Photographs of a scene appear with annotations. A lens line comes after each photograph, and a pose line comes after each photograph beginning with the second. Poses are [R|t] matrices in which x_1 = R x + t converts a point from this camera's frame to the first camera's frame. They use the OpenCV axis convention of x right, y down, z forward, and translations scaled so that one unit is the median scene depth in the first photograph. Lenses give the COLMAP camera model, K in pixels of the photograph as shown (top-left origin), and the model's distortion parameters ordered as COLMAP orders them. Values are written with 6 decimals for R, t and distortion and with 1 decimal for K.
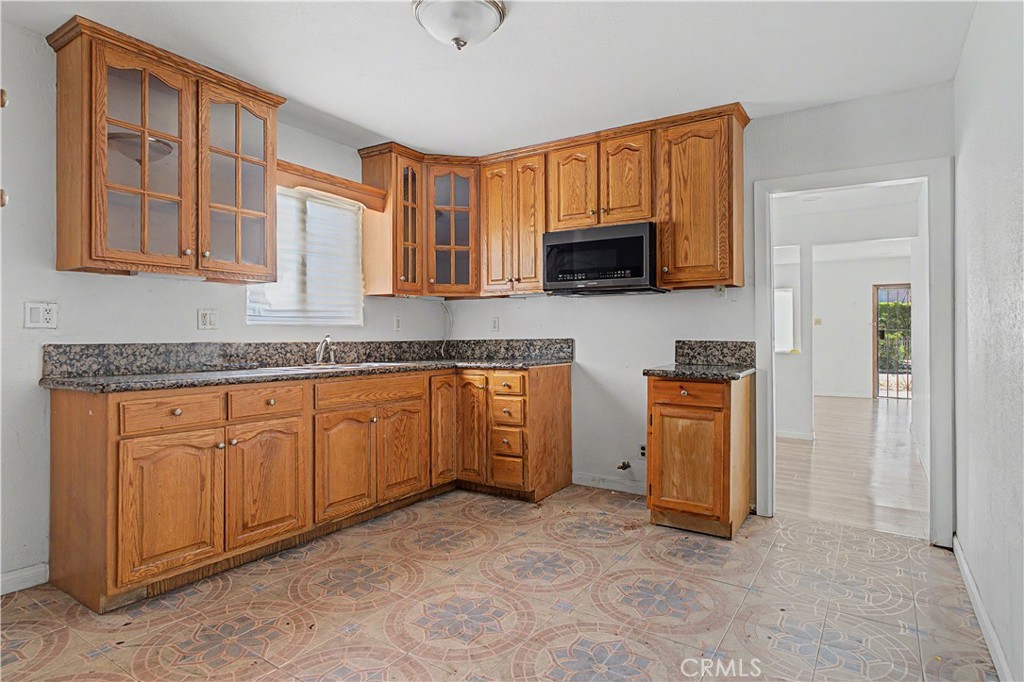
lens RADIAL K [[556.6, 0, 513.5], [0, 556.6, 334.3], [0, 0, 1]] dist [0.000937, -0.000056]
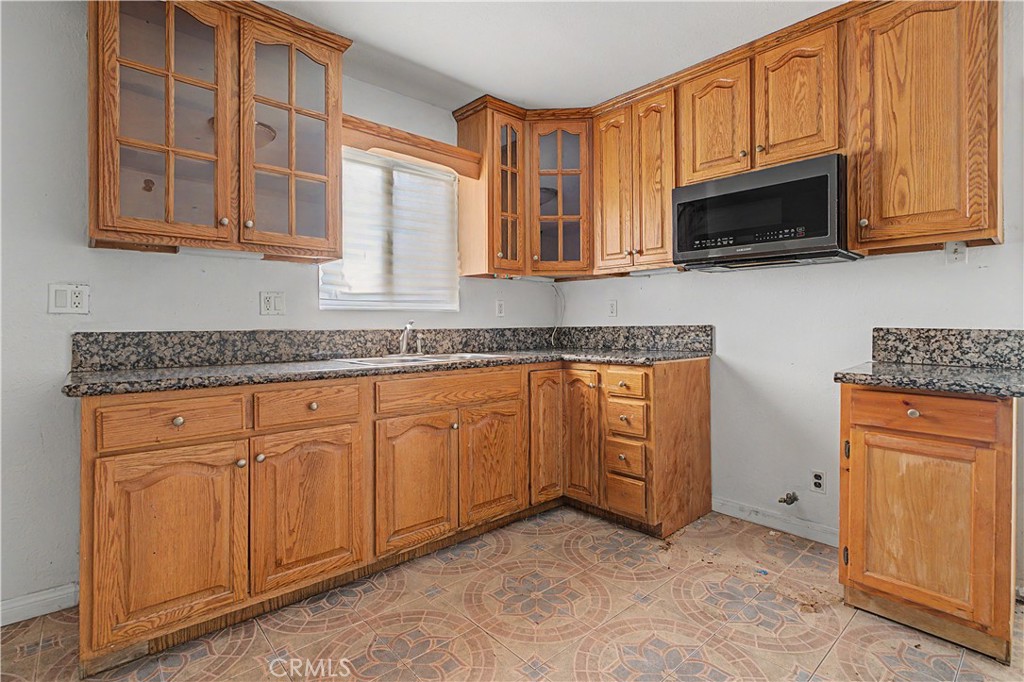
lens RADIAL K [[488.3, 0, 512.5], [0, 488.3, 322.8], [0, 0, 1]] dist [-0.003821, 0.000188]
pose [[0.966840, -0.001654, -0.255378, 0.013031], [0.002457, 0.999993, 0.002825, 0.002161], [0.255372, -0.003358, 0.966837, 0.343962]]
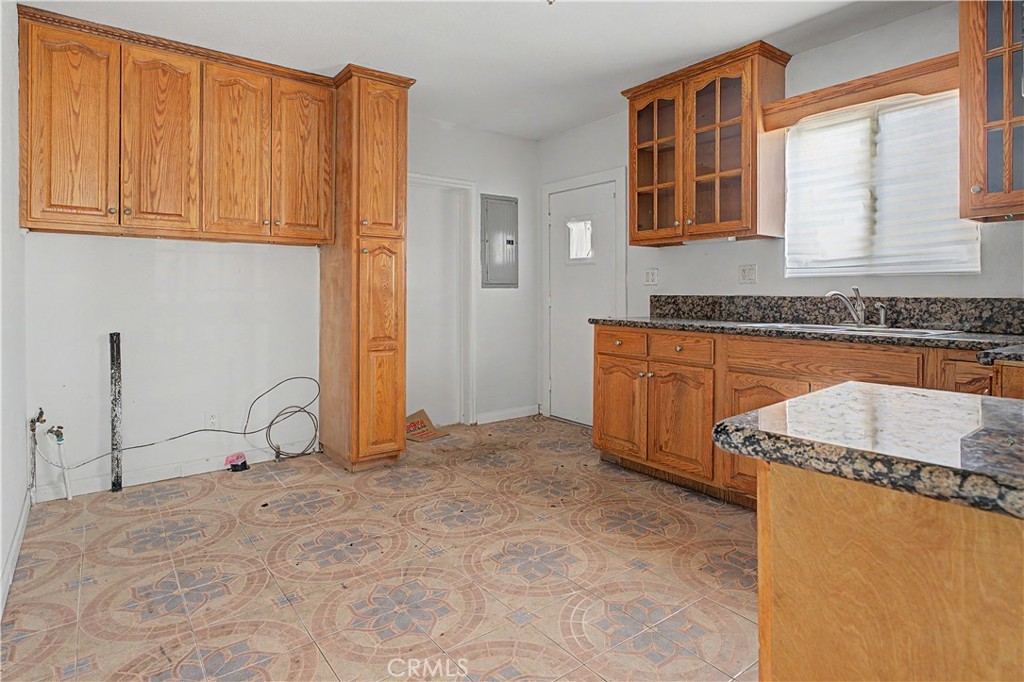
lens RADIAL K [[559.7, 0, 511.8], [0, 559.7, 290.9], [0, 0, 1]] dist [0.001635, -0.000698]
pose [[-0.333571, -0.000101, -0.942725, 0.627925], [0.003784, 0.999992, -0.001446, 0.005386], [0.942717, -0.004049, -0.333568, 0.905404]]
